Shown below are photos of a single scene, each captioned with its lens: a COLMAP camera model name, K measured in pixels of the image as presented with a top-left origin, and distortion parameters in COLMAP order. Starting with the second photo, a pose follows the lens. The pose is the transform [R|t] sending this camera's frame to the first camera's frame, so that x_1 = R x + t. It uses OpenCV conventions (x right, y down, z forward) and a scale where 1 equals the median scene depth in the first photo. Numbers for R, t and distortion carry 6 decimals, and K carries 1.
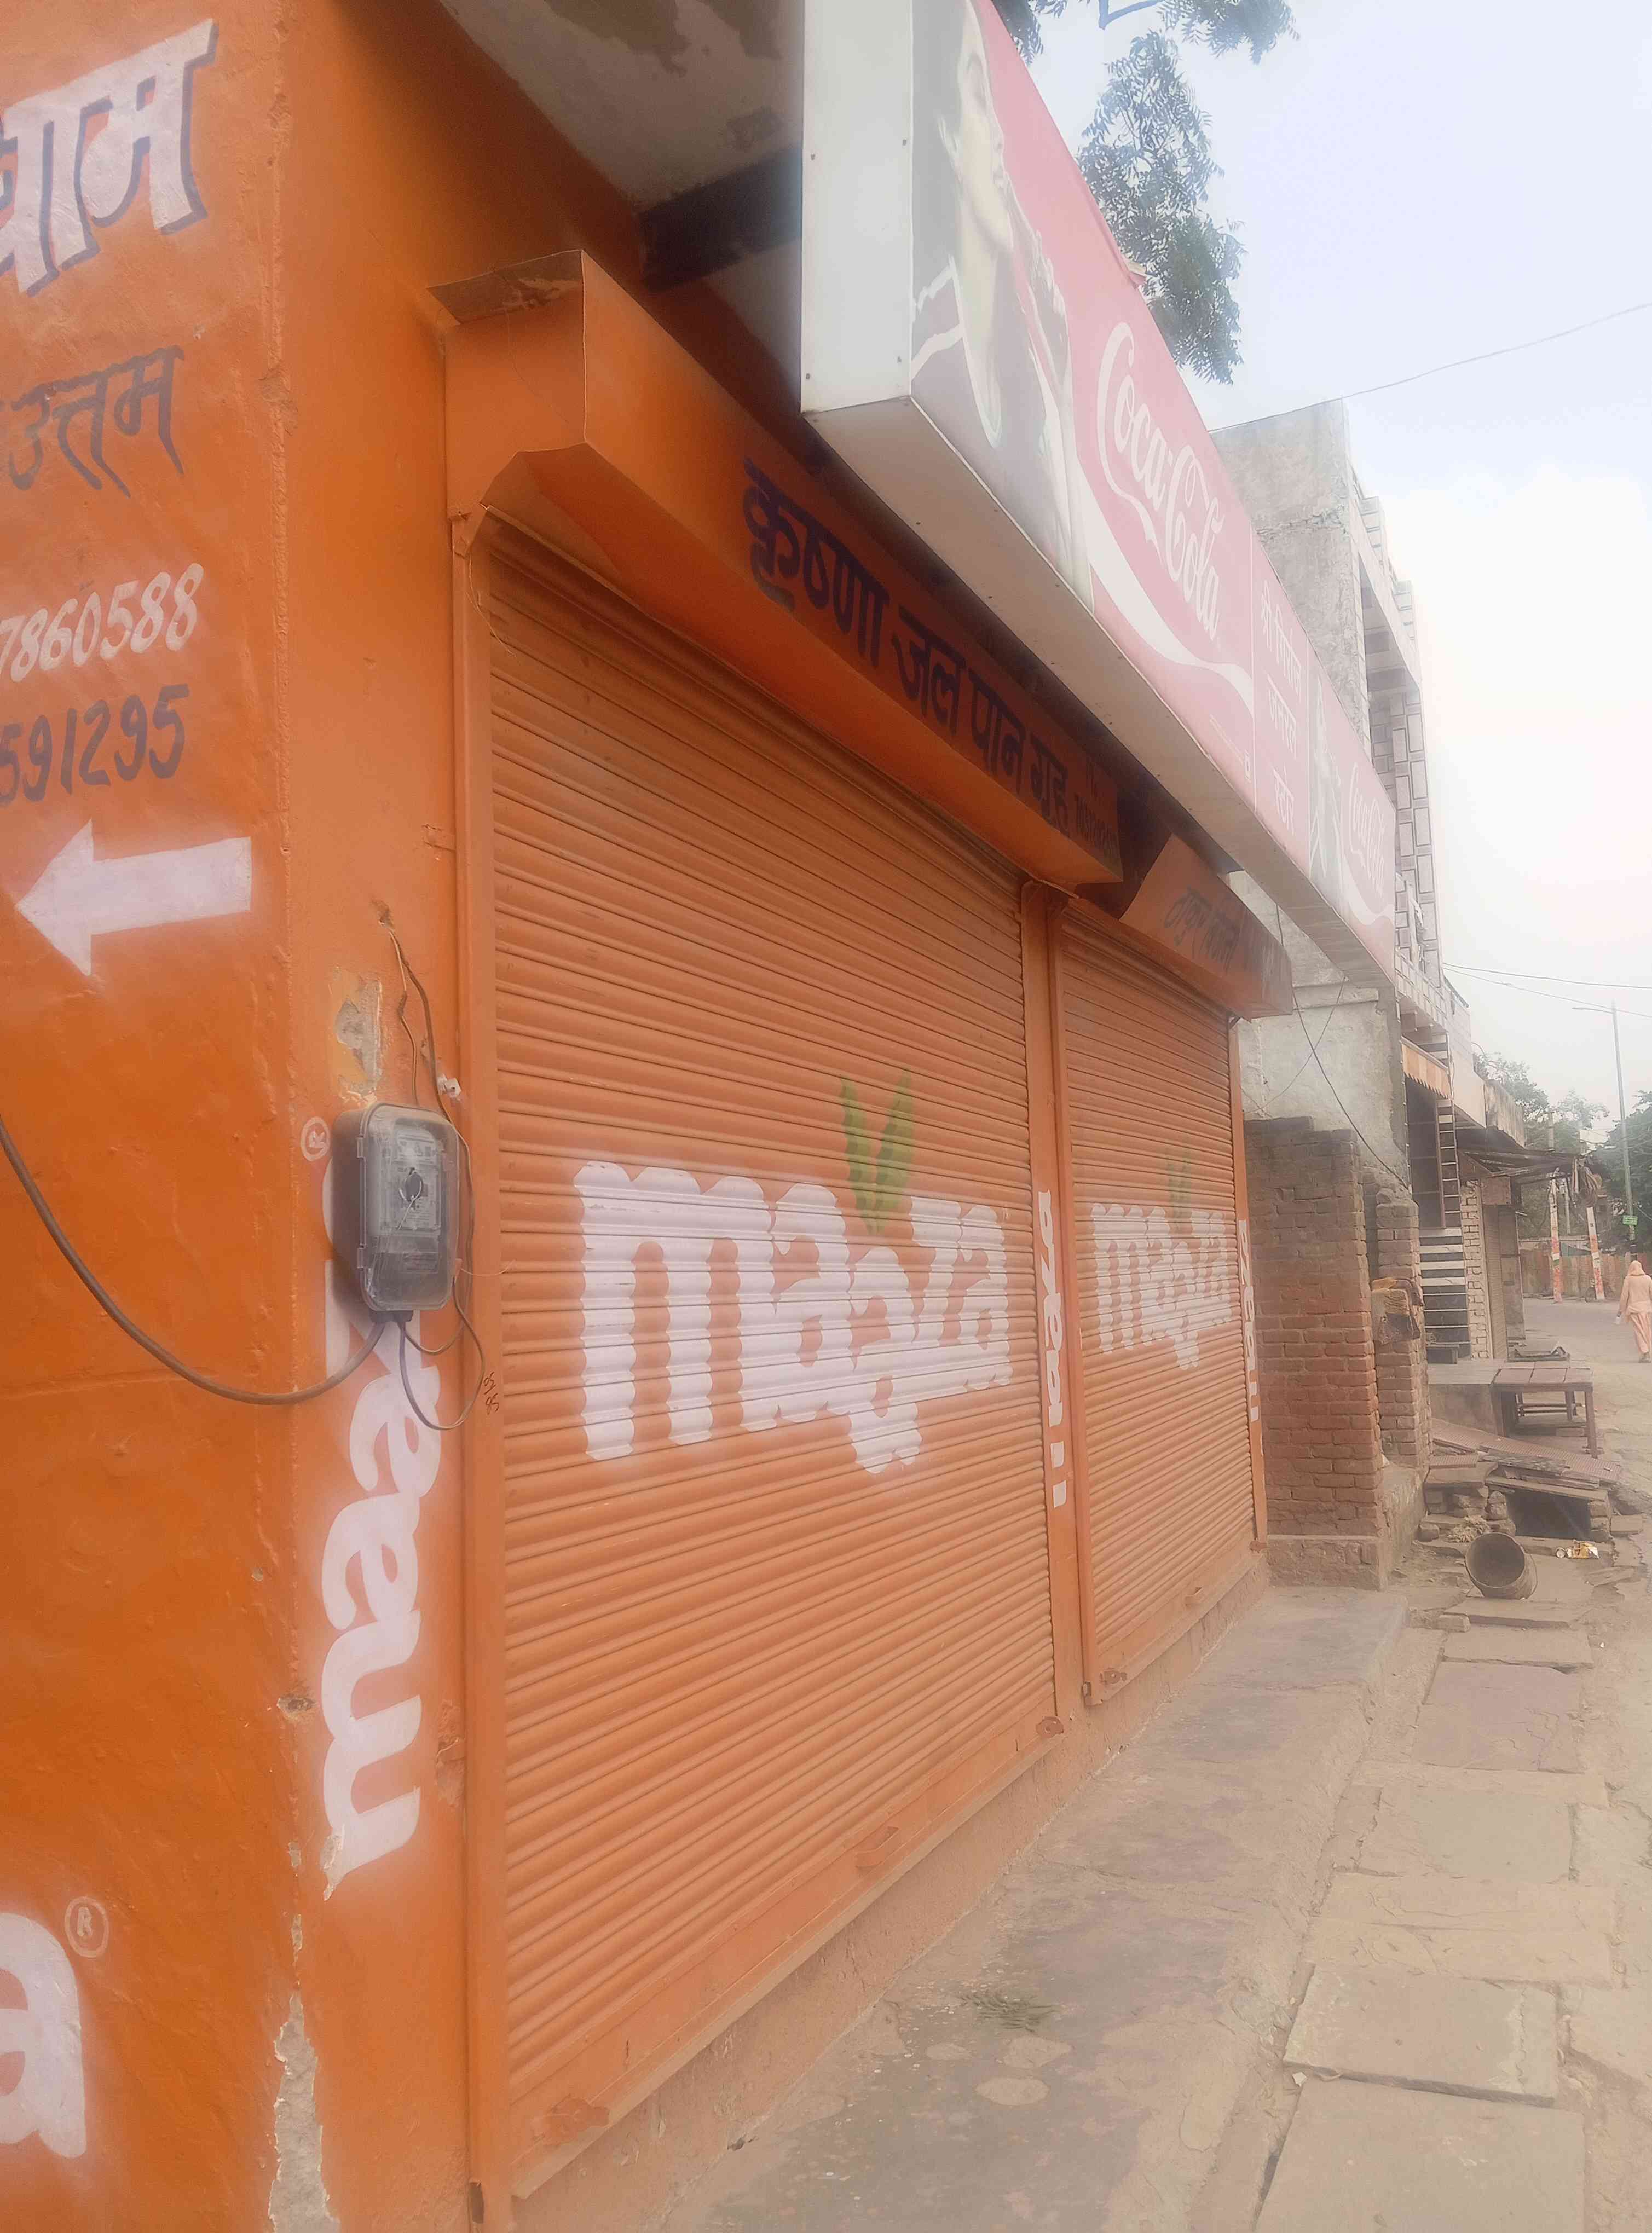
lens RADIAL K [[1800.9, 0, 831.4], [0, 1800.9, 1115.5], [0, 0, 1]] dist [0.113800, -0.229497]
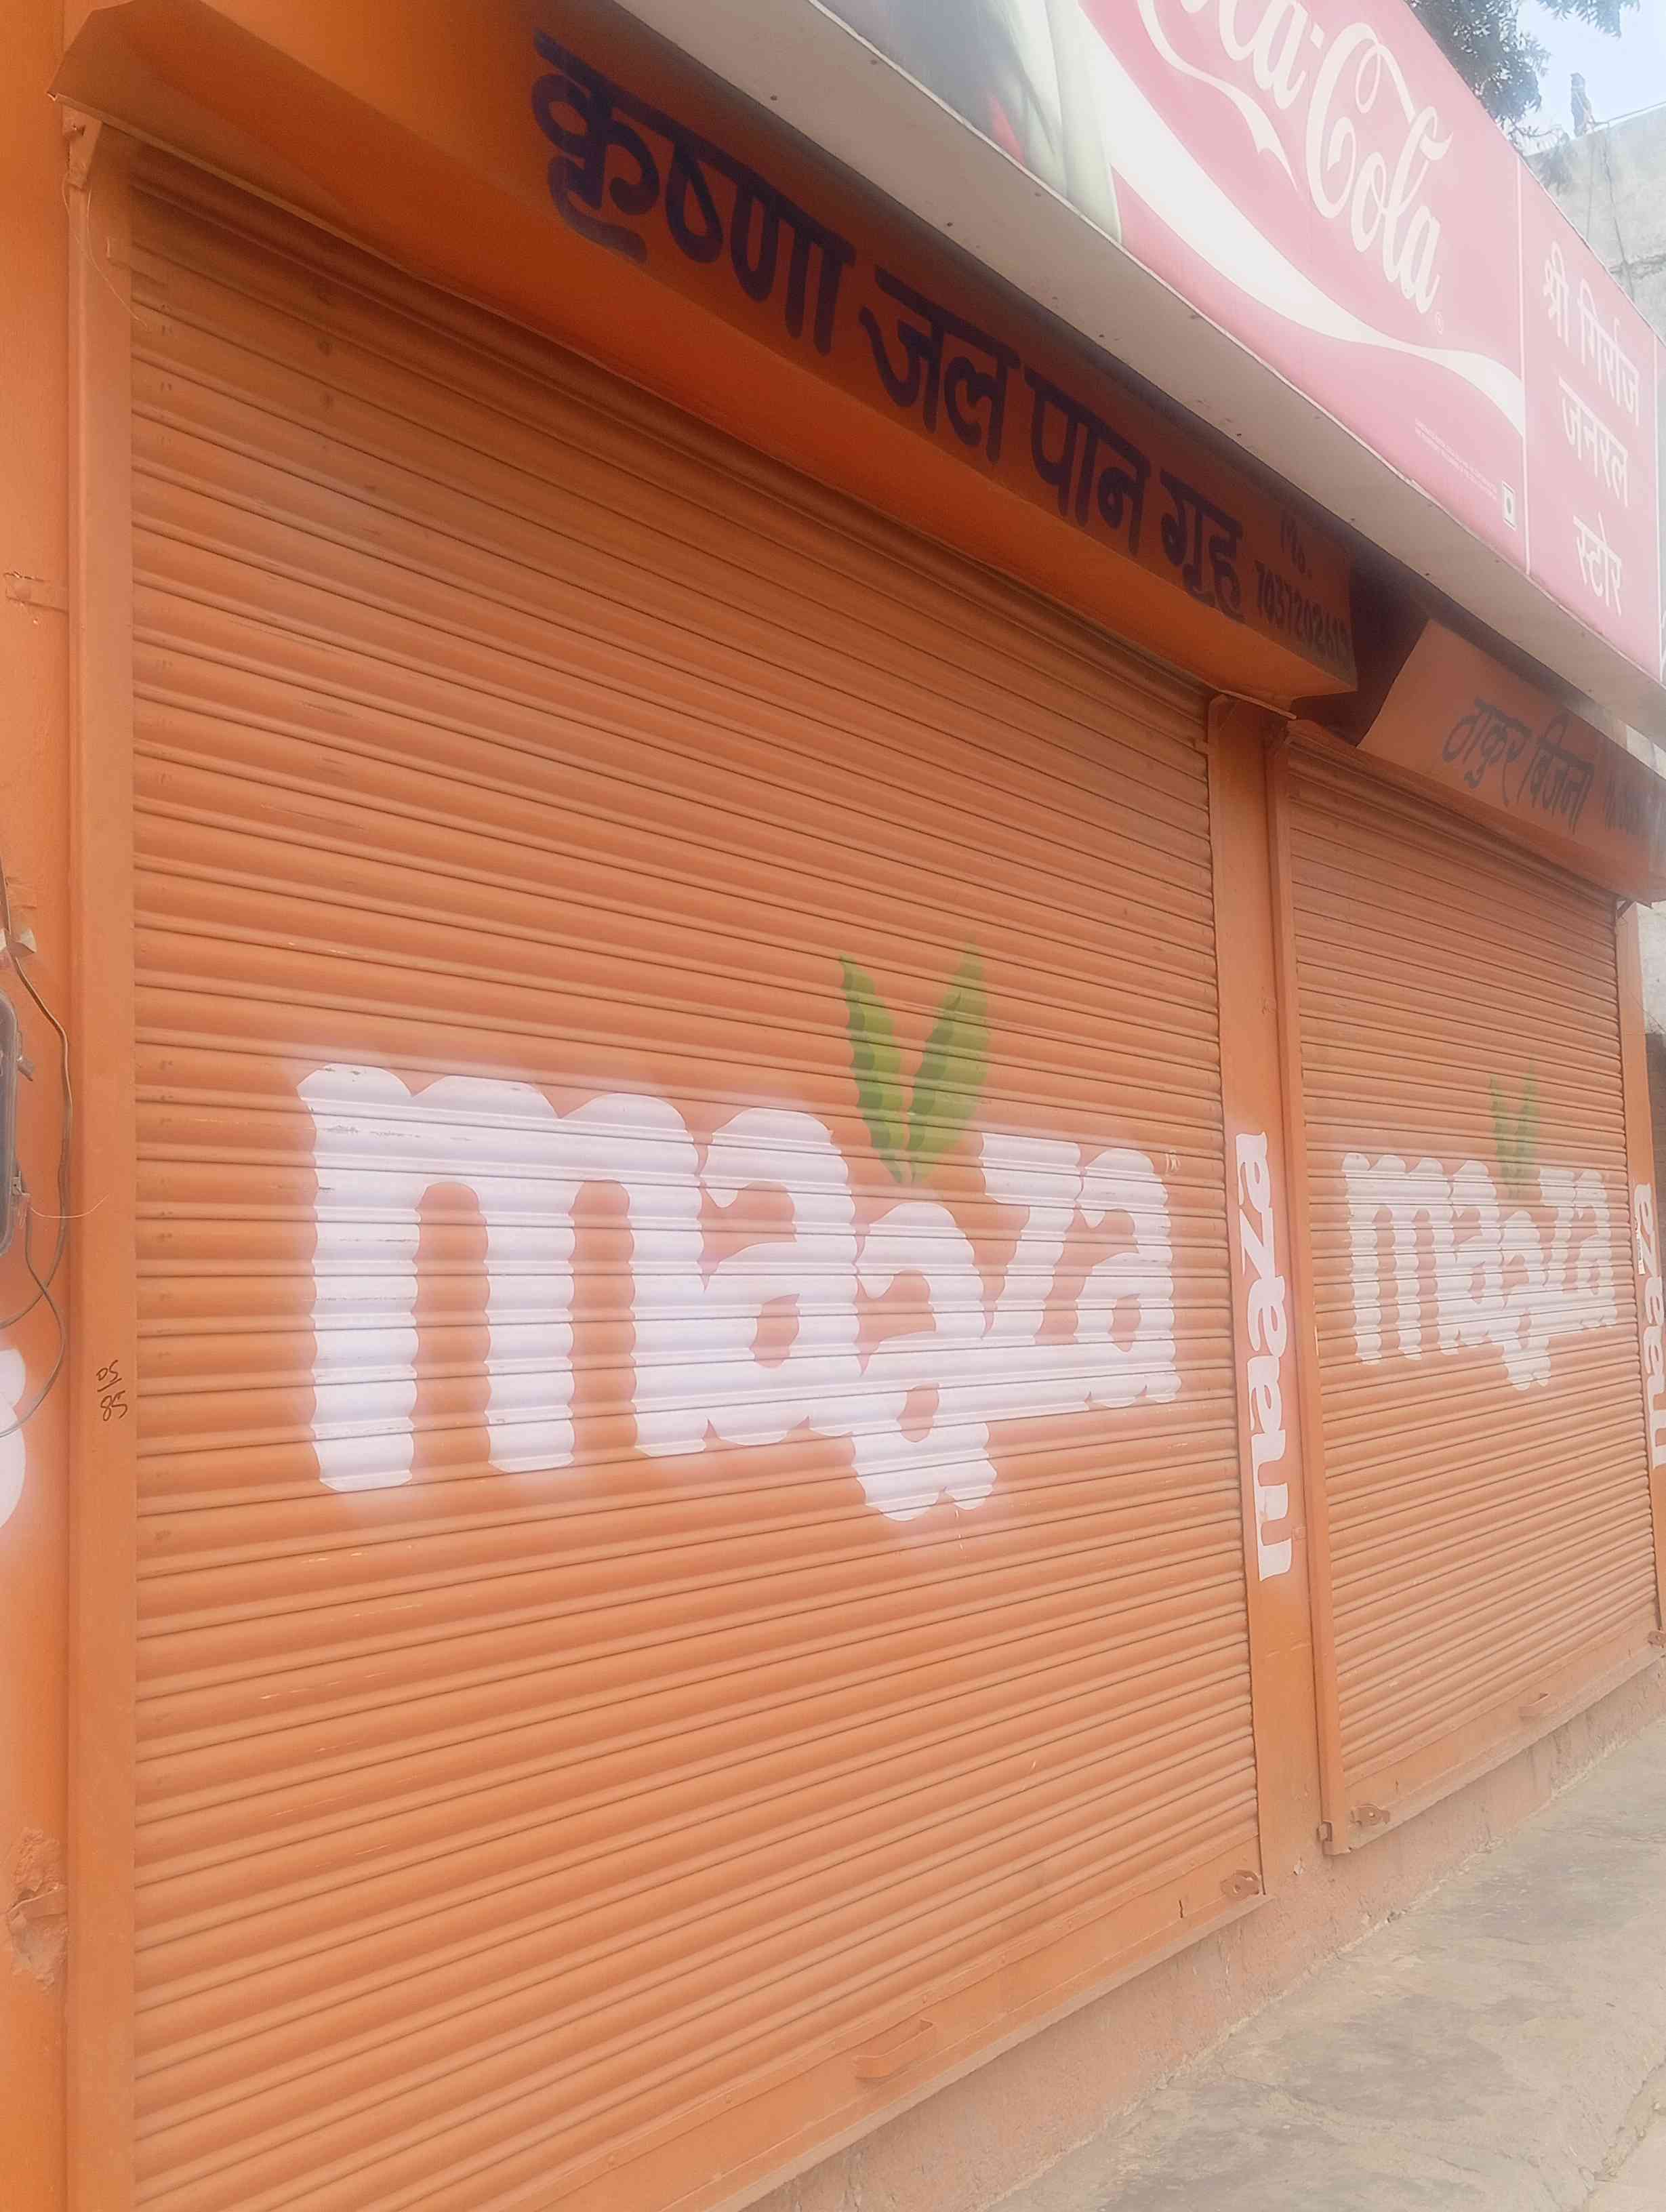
lens RADIAL K [[2247.4, 0, 830.5], [0, 2247.4, 1099.6], [0, 0, 1]] dist [0.096437, -0.176799]
pose [[0.983506, -0.011930, -0.180482, 0.148940], [0.013803, 0.999863, 0.009129, 0.023606], [0.180349, -0.011470, 0.983536, 0.123899]]
